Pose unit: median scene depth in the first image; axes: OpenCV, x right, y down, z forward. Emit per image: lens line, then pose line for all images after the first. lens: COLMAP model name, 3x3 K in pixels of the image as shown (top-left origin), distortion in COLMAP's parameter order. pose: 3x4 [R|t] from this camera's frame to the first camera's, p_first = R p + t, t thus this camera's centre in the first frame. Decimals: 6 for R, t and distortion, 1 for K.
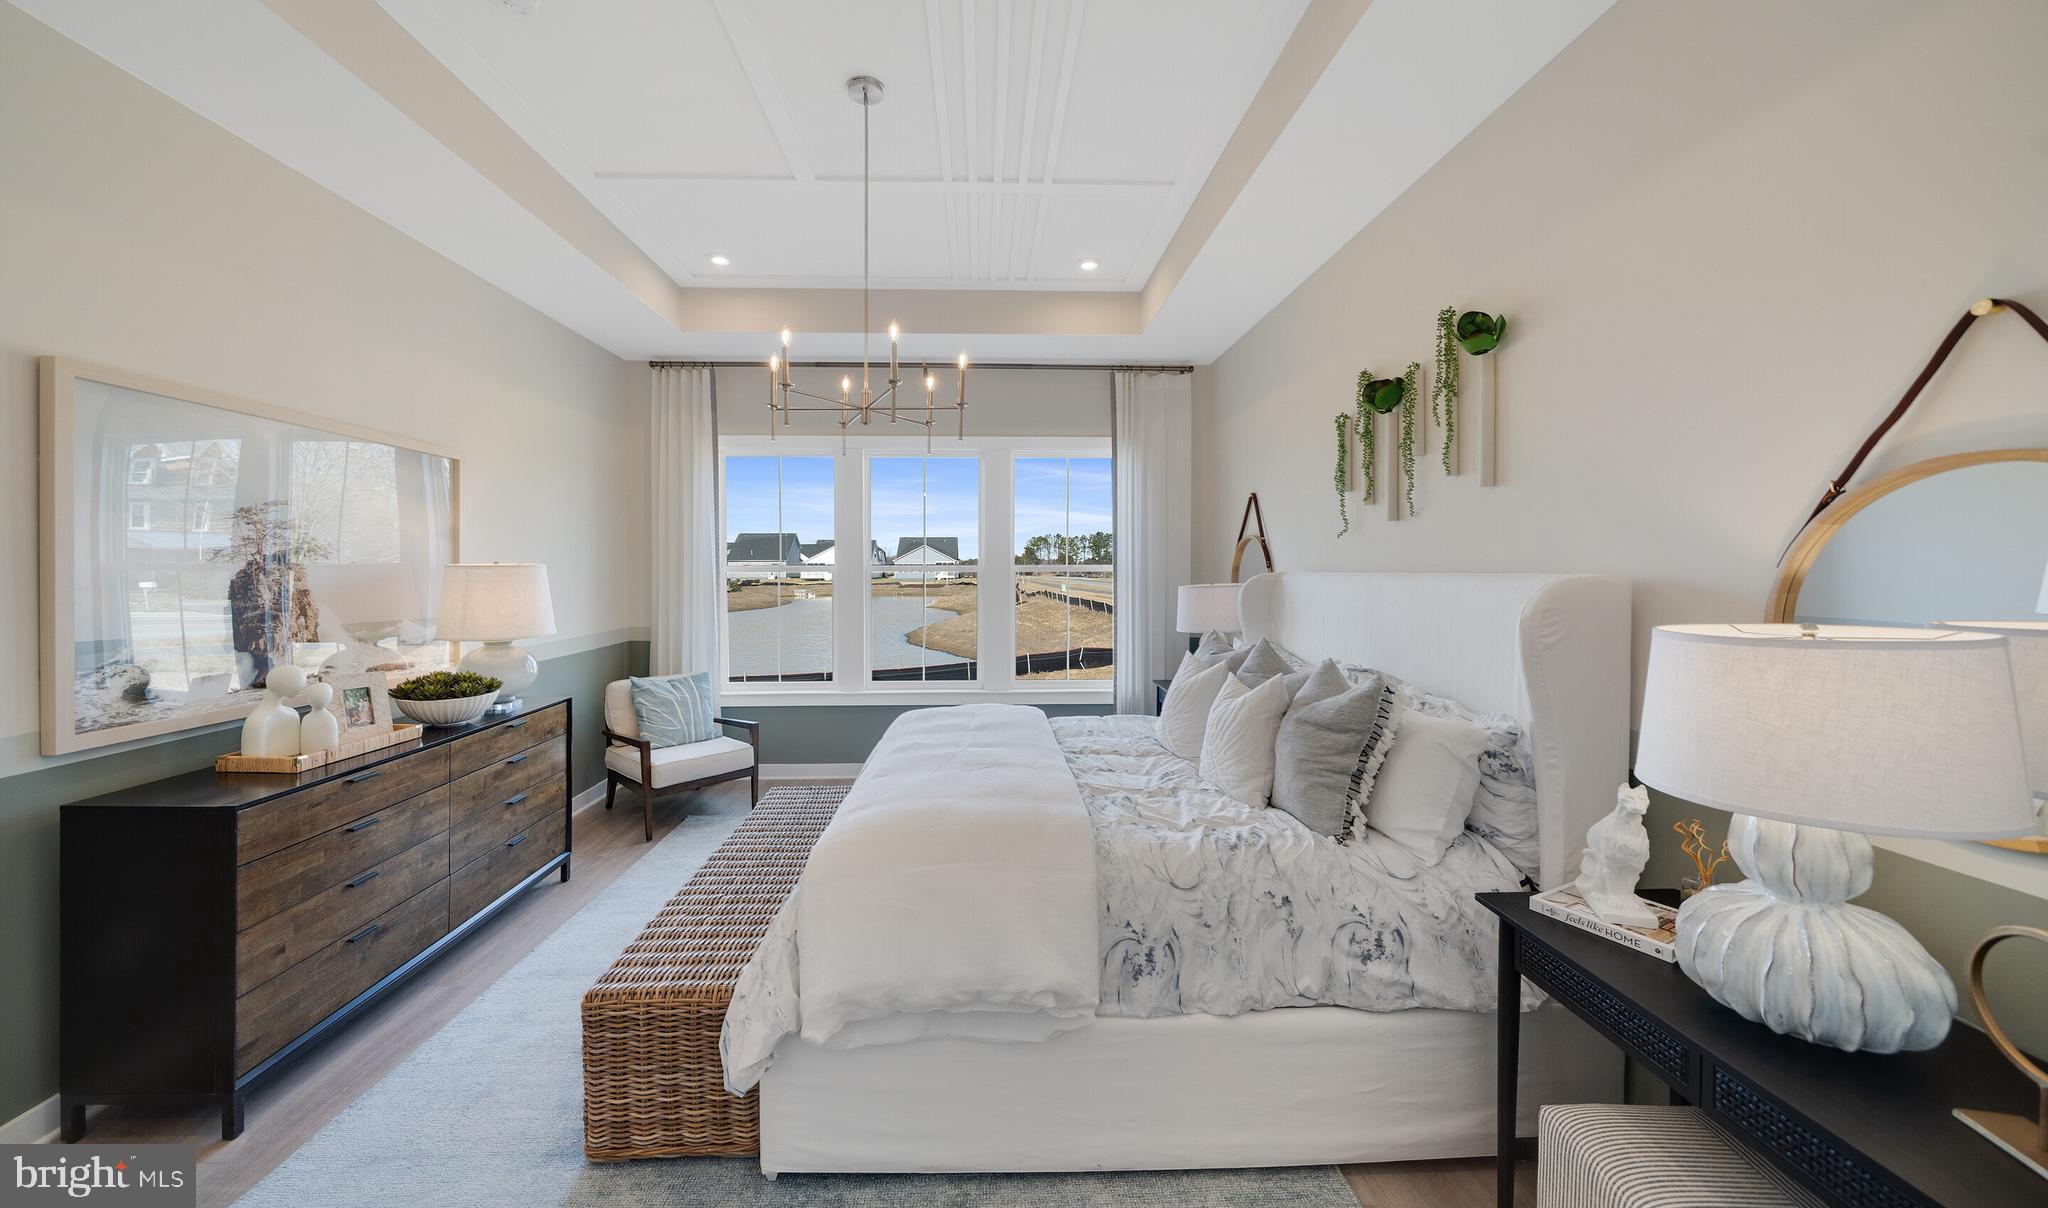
lens RADIAL K [[710.0, 0, 993.7], [0, 710.0, 570.2], [0, 0, 1]] dist [-0.007089, -0.000542]
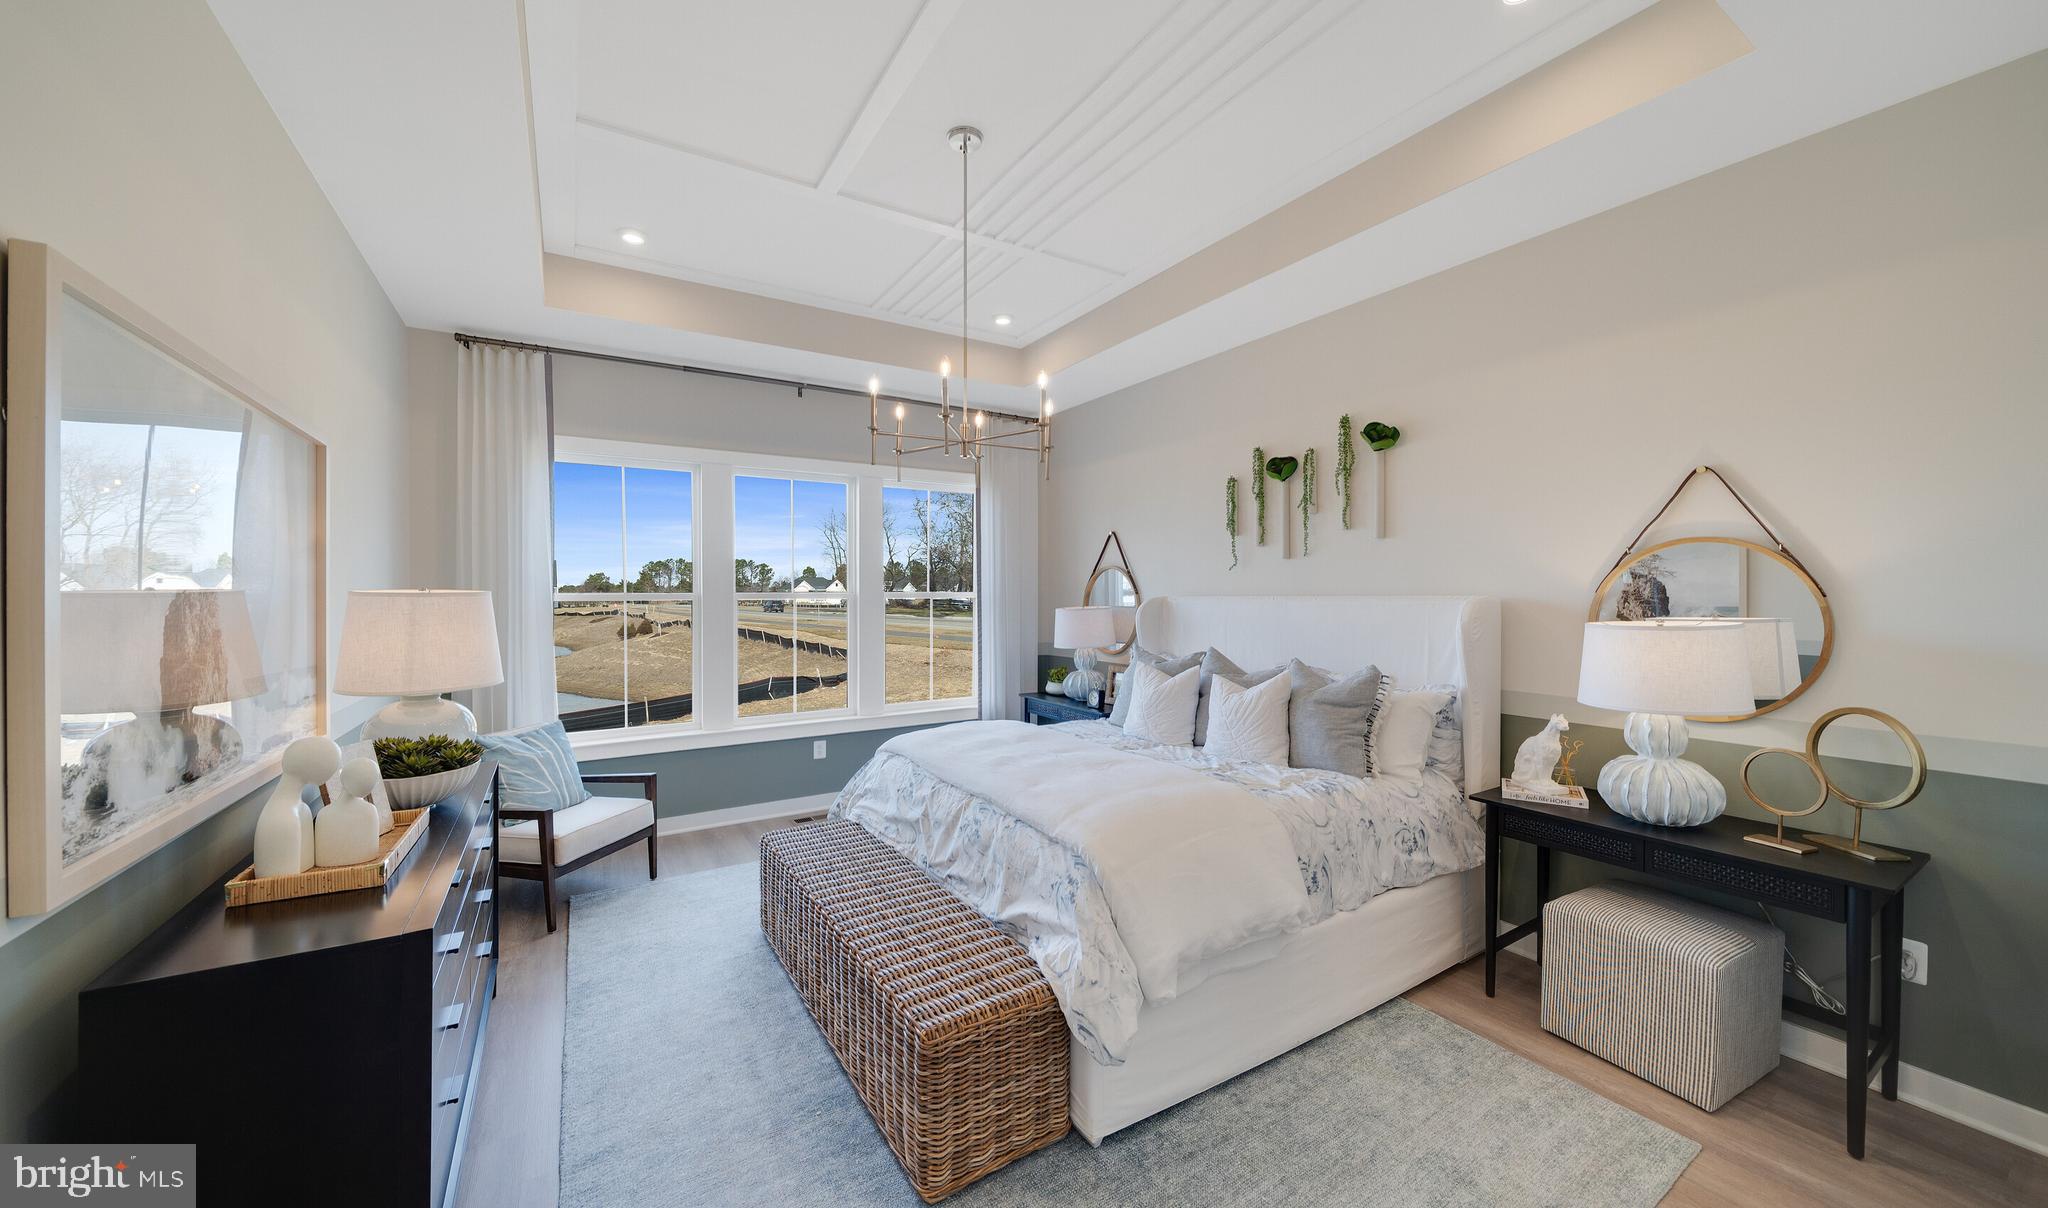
lens RADIAL K [[710.0, 0, 985.4], [0, 710.0, 592.1], [0, 0, 1]] dist [-0.007089, -0.000542]
pose [[0.879330, -0.002049, 0.476209, -0.862816], [0.005467, 0.999968, -0.005792, -0.000884], [-0.476182, 0.007696, 0.879313, 0.087696]]
